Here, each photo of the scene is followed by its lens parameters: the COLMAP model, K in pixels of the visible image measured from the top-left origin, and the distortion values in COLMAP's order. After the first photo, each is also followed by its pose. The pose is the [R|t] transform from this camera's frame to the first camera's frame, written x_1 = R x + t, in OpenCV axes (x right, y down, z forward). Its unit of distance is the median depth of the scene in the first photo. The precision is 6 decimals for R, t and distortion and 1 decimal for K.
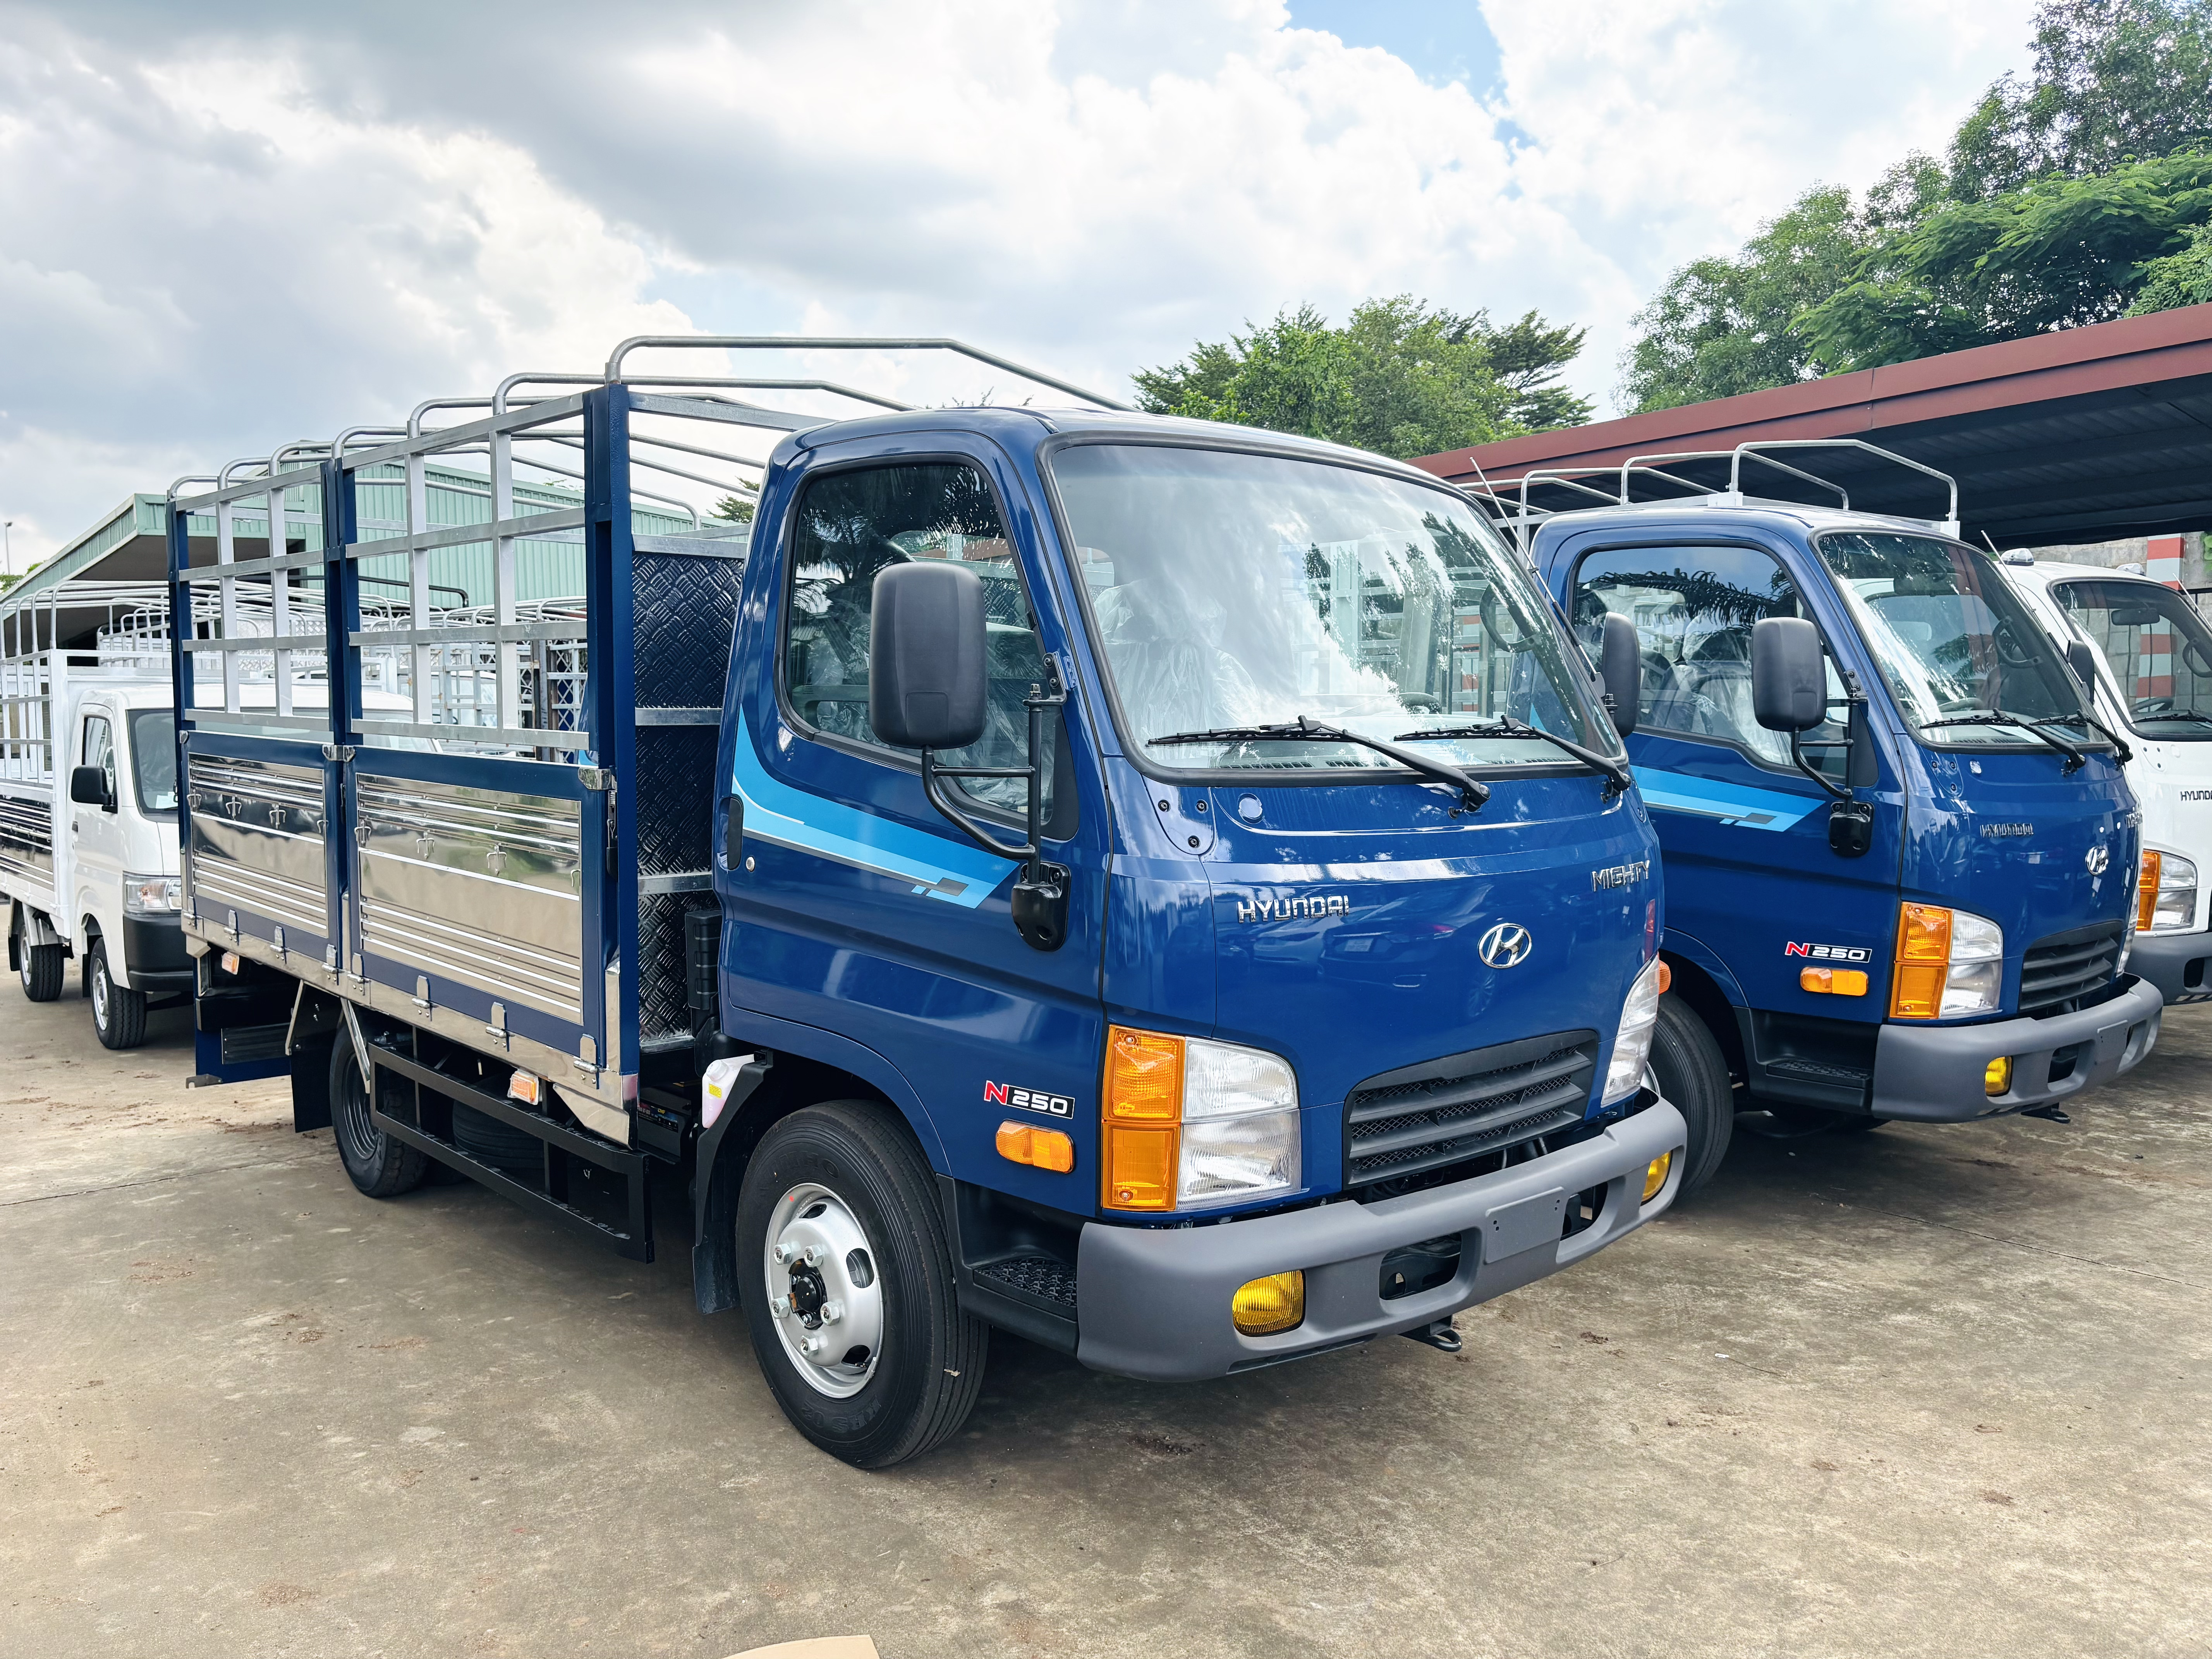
lens RADIAL K [[1703.3, 0, 1108.3], [0, 1703.3, 819.6], [0, 0, 1]] dist [0.033864, -0.020449]
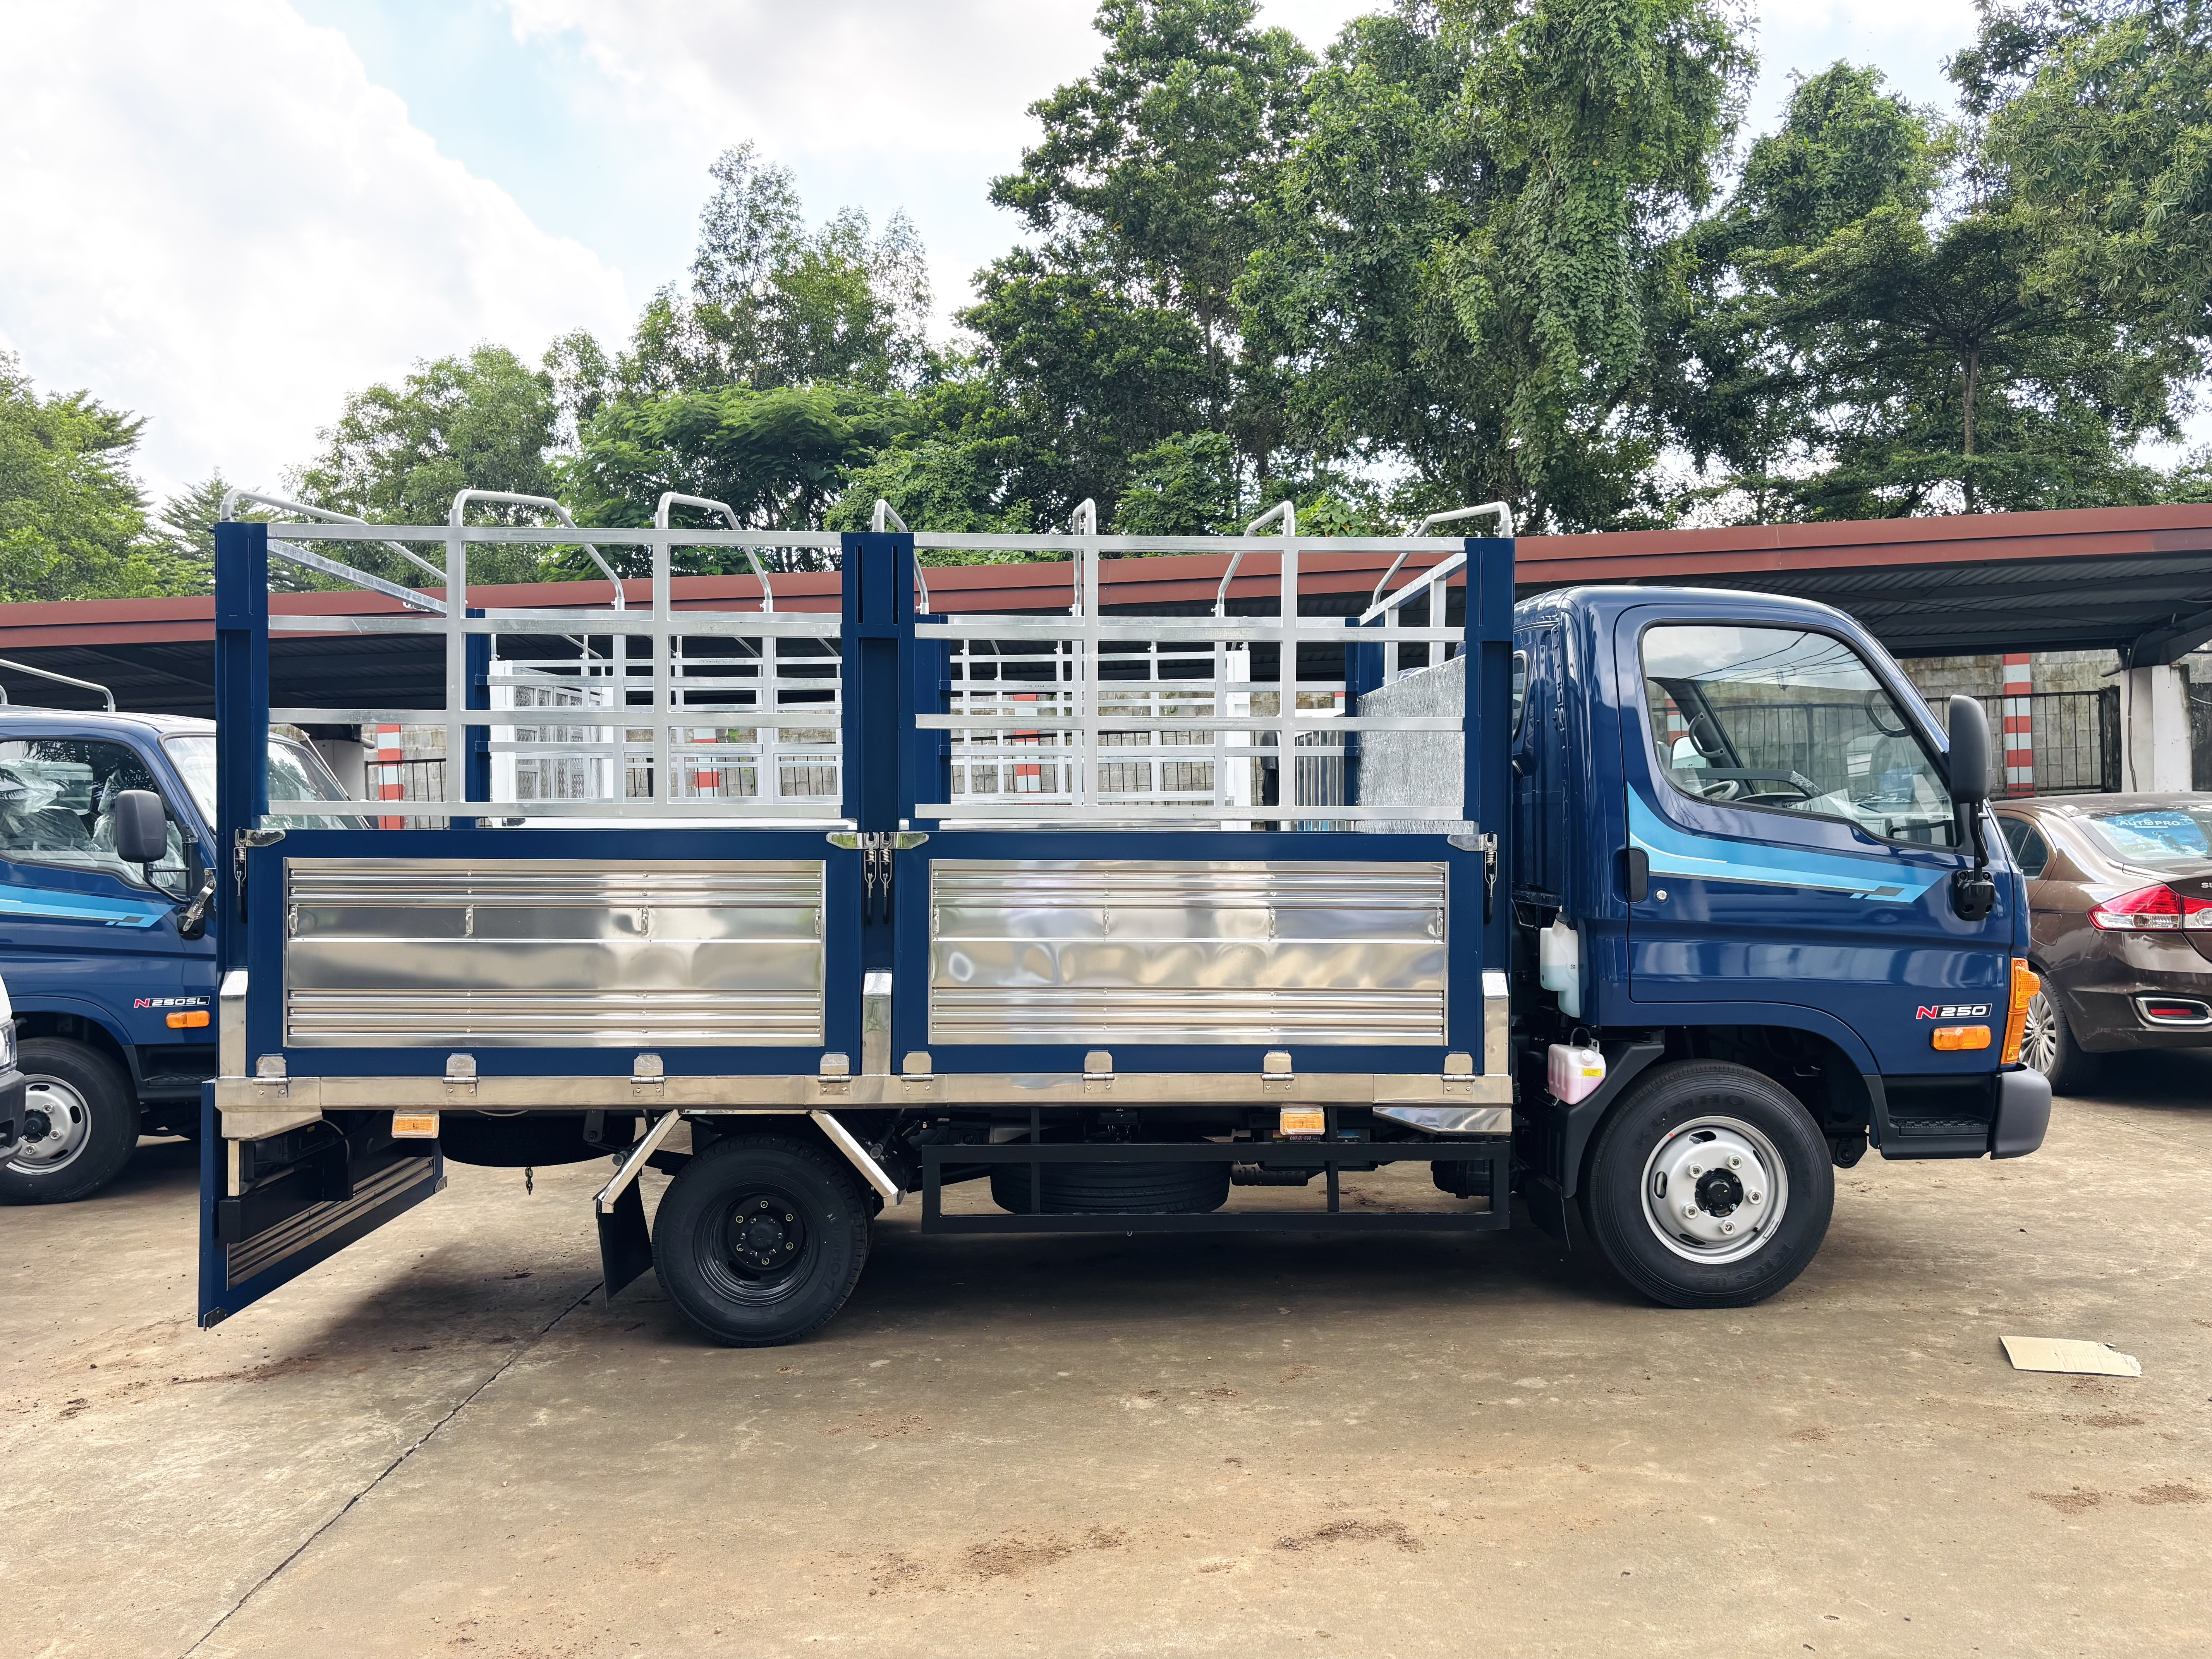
lens RADIAL K [[1703.3, 0, 1107.9], [0, 1703.3, 833.3], [0, 0, 1]] dist [0.033864, -0.020449]
pose [[0.632179, -0.008877, 0.774772, -1.203491], [0.059595, 0.997529, -0.037197, 0.000717], [-0.772527, 0.069688, 0.631146, 0.355468]]
